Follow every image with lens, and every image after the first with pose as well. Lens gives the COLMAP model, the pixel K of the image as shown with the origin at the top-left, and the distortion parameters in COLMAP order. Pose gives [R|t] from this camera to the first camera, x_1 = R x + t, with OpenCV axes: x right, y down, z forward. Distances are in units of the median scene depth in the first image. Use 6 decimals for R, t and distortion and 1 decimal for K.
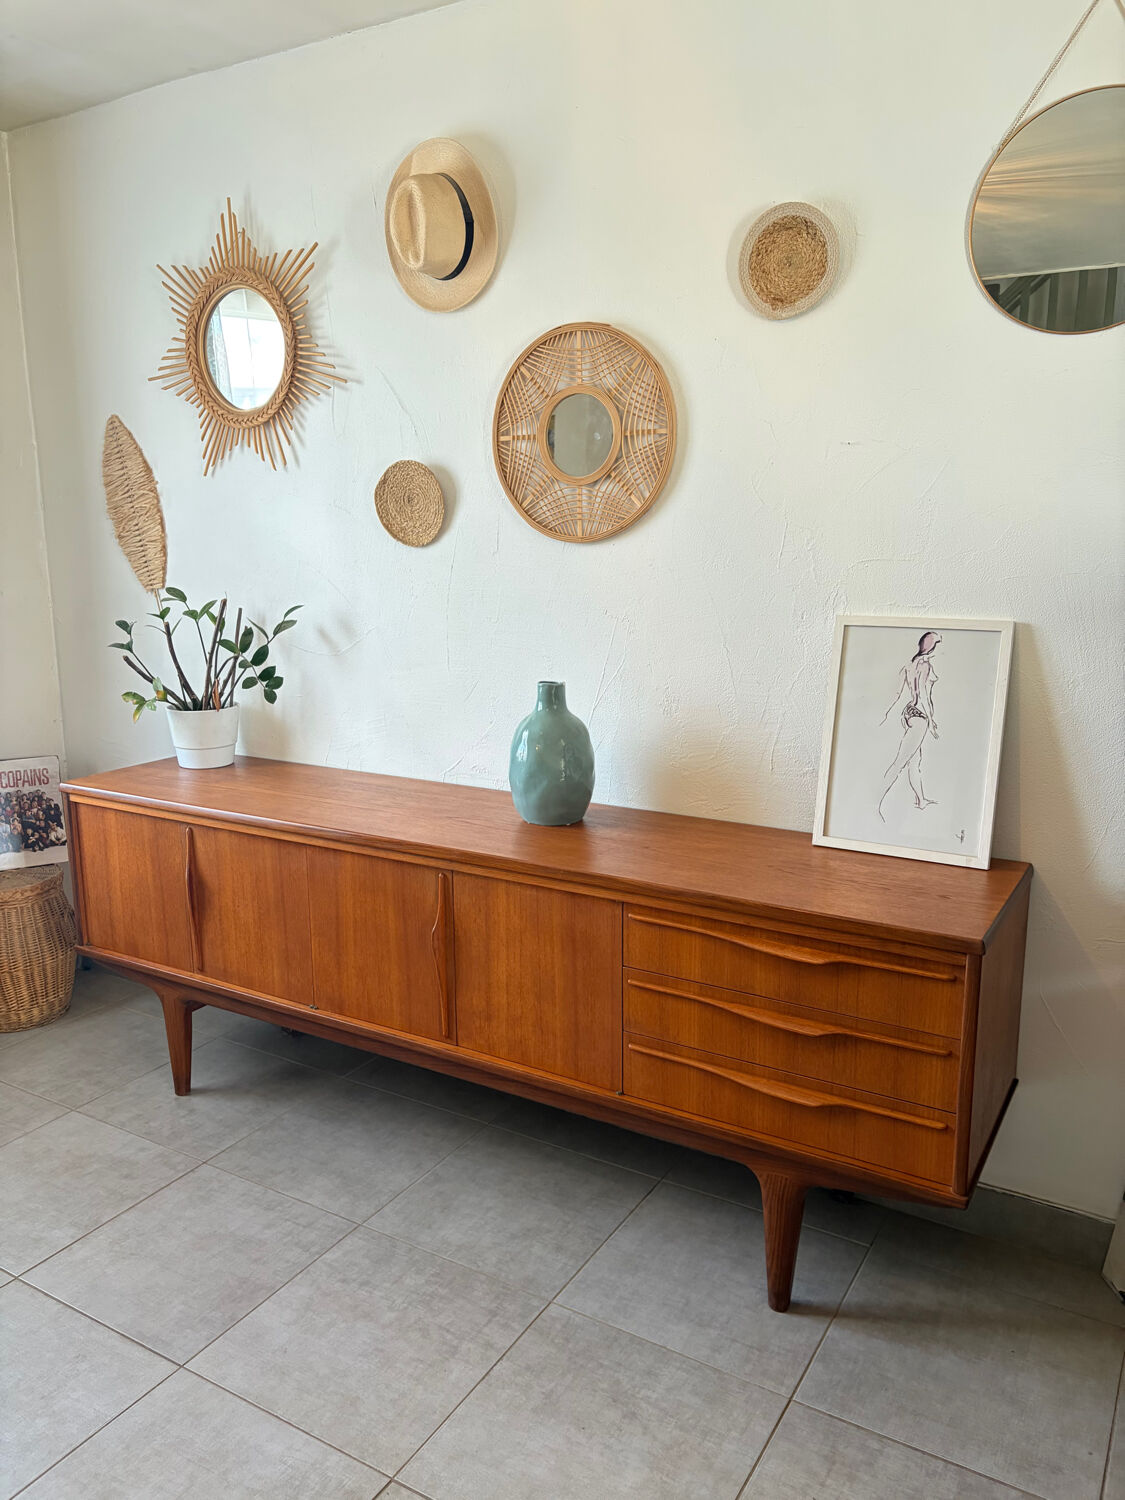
lens RADIAL K [[1140.6, 0, 554.2], [0, 1140.6, 750.5], [0, 0, 1]] dist [0.046127, -0.053196]
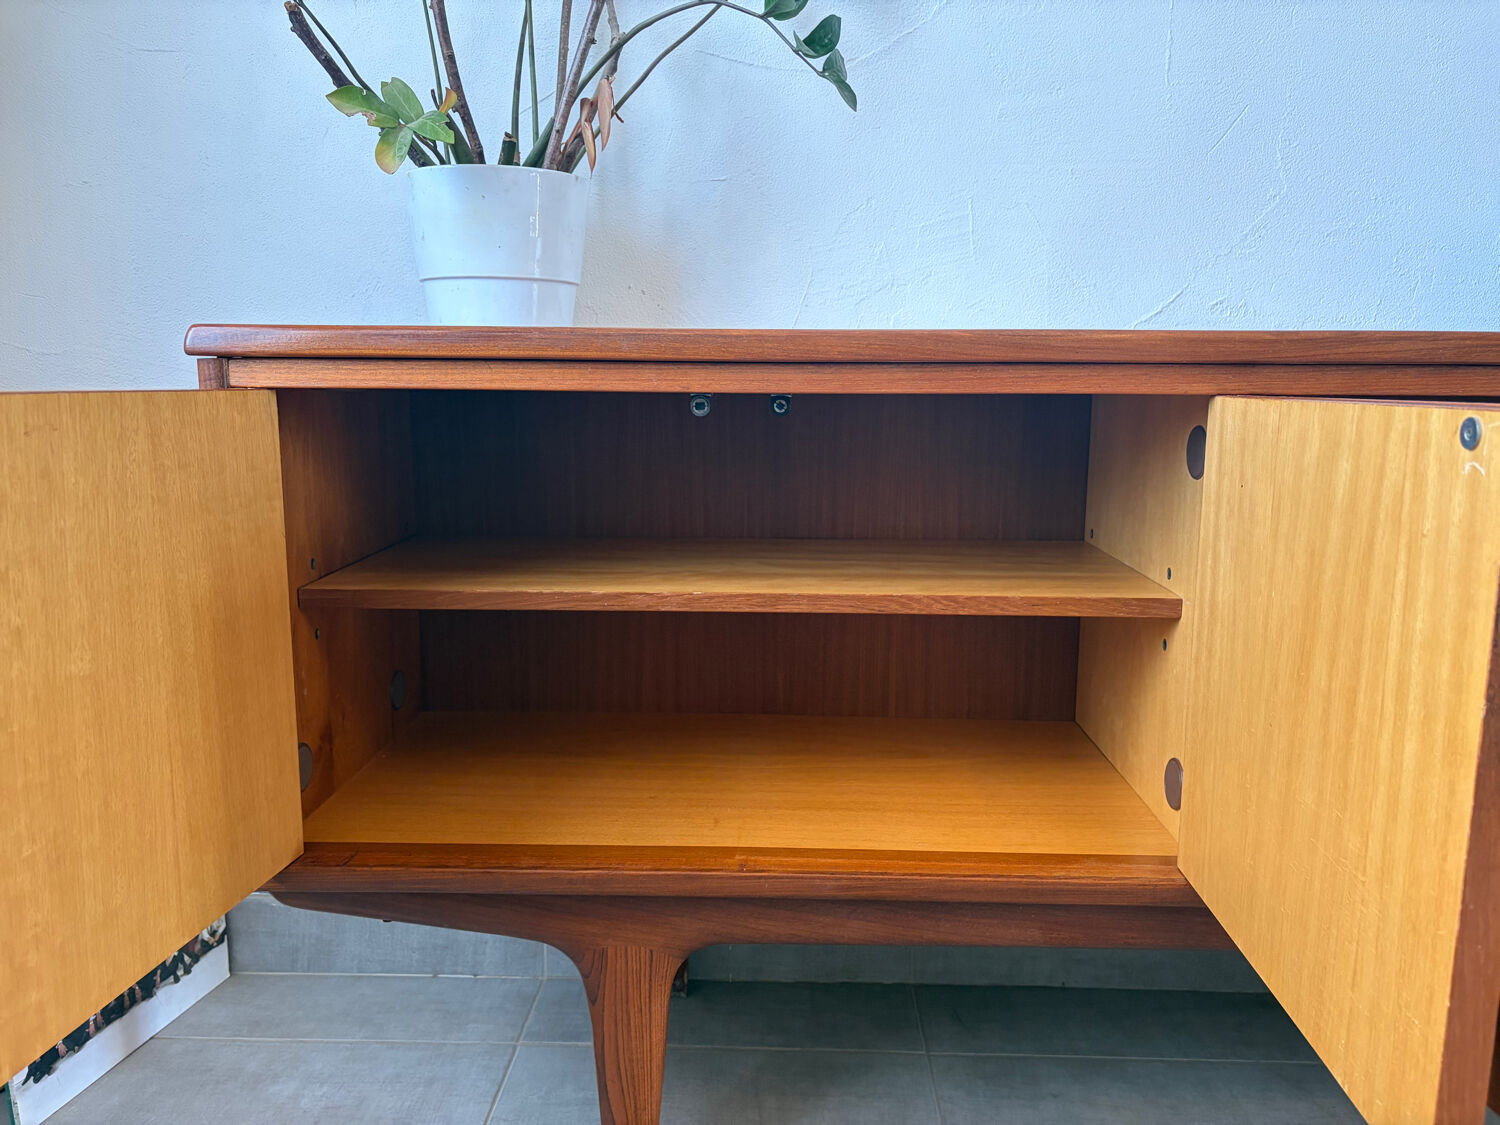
lens RADIAL K [[1140.6, 0, 749.9], [0, 1140.6, 563.6], [0, 0, 1]] dist [0.046127, -0.053196]
pose [[0.868251, -0.066085, 0.491704, -0.571942], [0.084974, 0.996252, -0.016150, 0.134816], [-0.488794, 0.055804, 0.870613, 0.838657]]
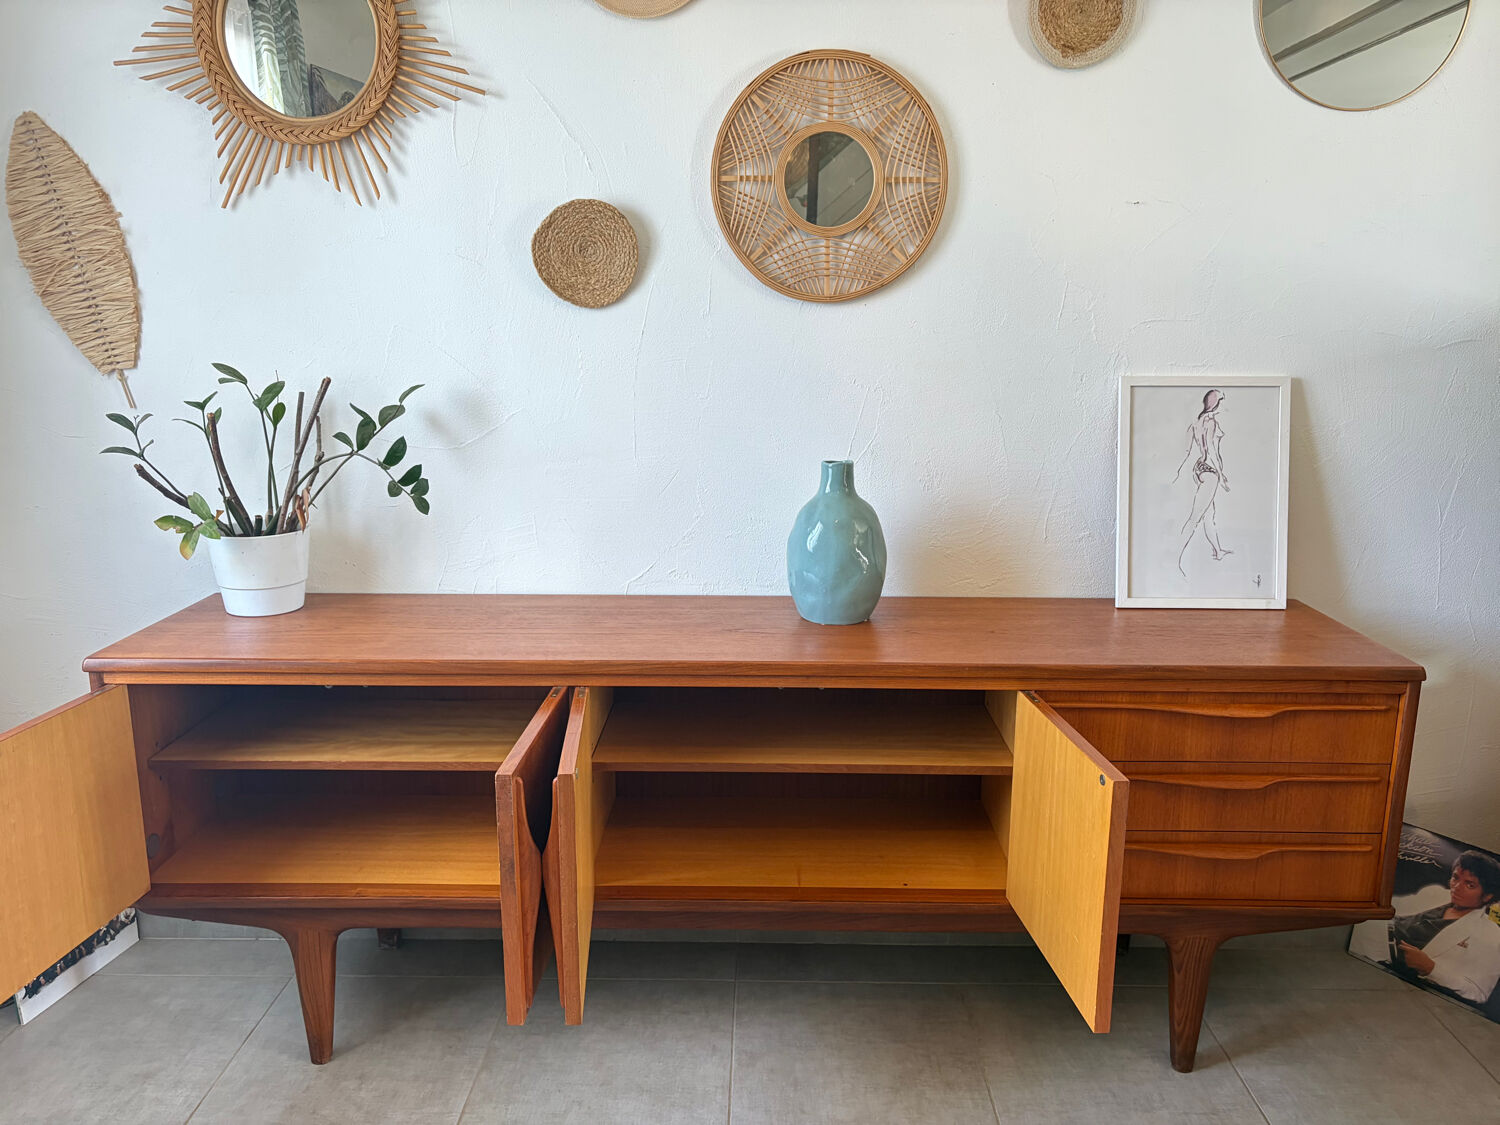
lens RADIAL K [[1140.6, 0, 749.3], [0, 1140.6, 568.7], [0, 0, 1]] dist [0.046127, -0.053196]
pose [[0.861988, -0.098480, 0.497270, -0.534210], [0.089928, 0.995096, 0.041187, -0.021040], [-0.498888, 0.009216, 0.866617, 0.289474]]
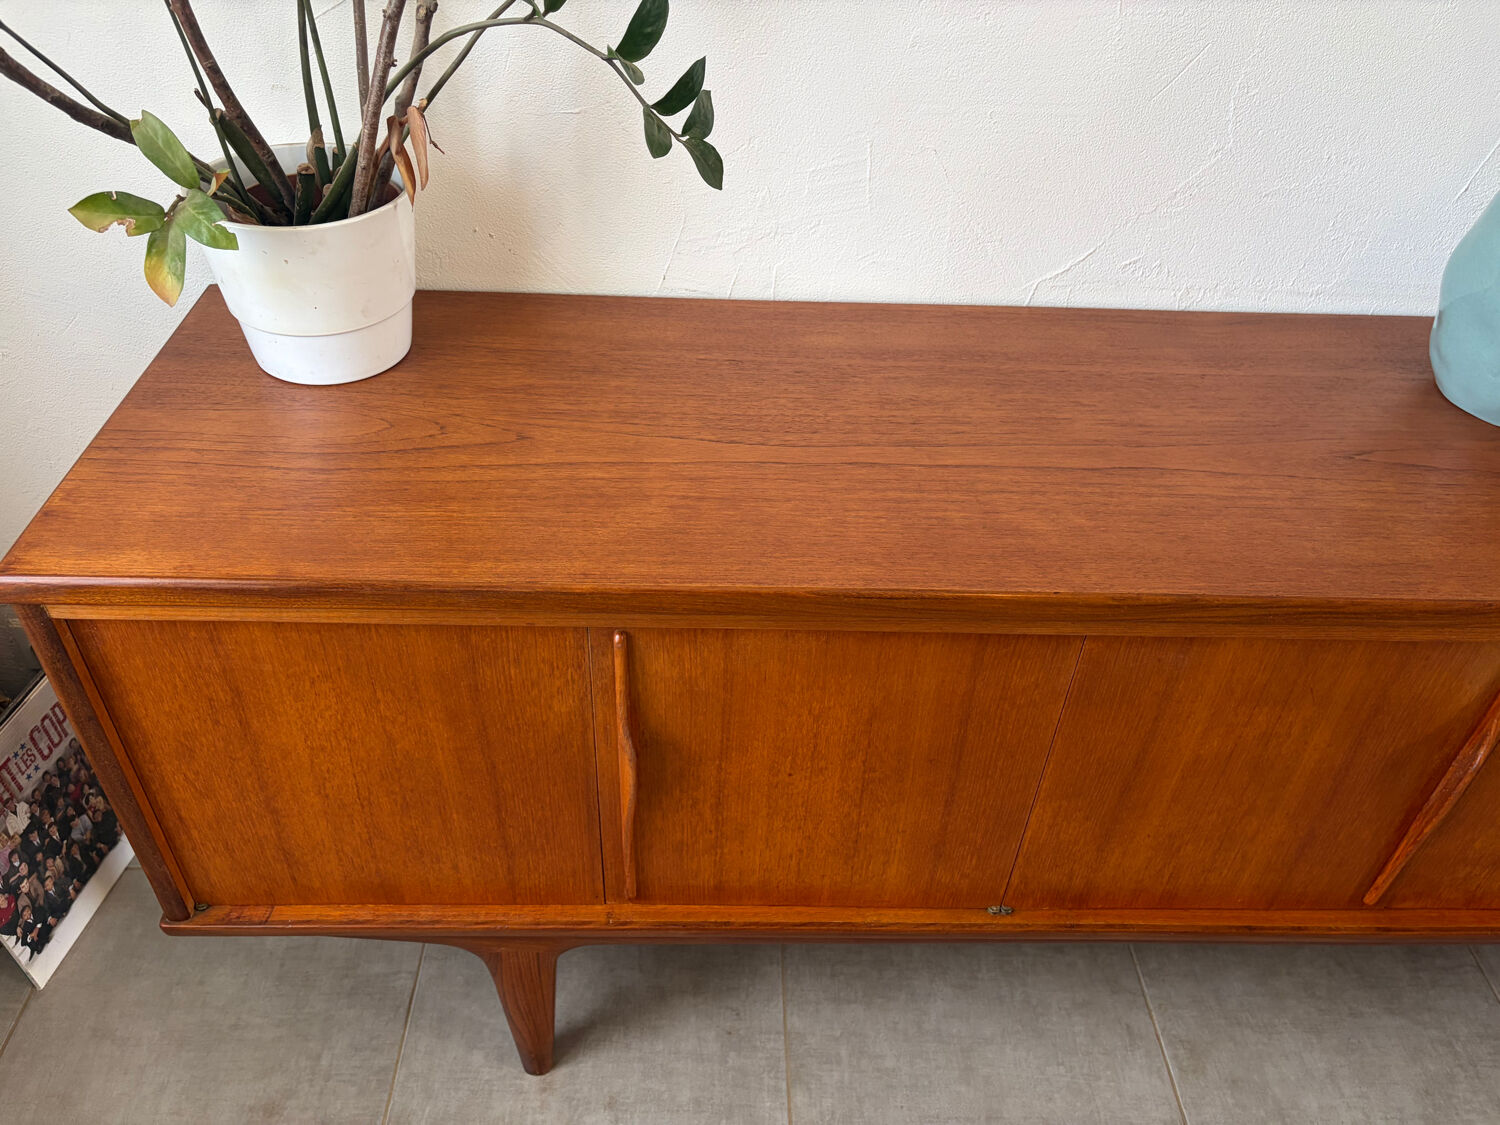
lens RADIAL K [[1140.6, 0, 743.3], [0, 1140.6, 572.9], [0, 0, 1]] dist [0.046127, -0.053196]
pose [[0.843402, -0.312646, 0.436950, -0.499800], [0.061037, 0.863748, 0.500214, -0.130336], [-0.533805, -0.395211, 0.747570, 0.864763]]
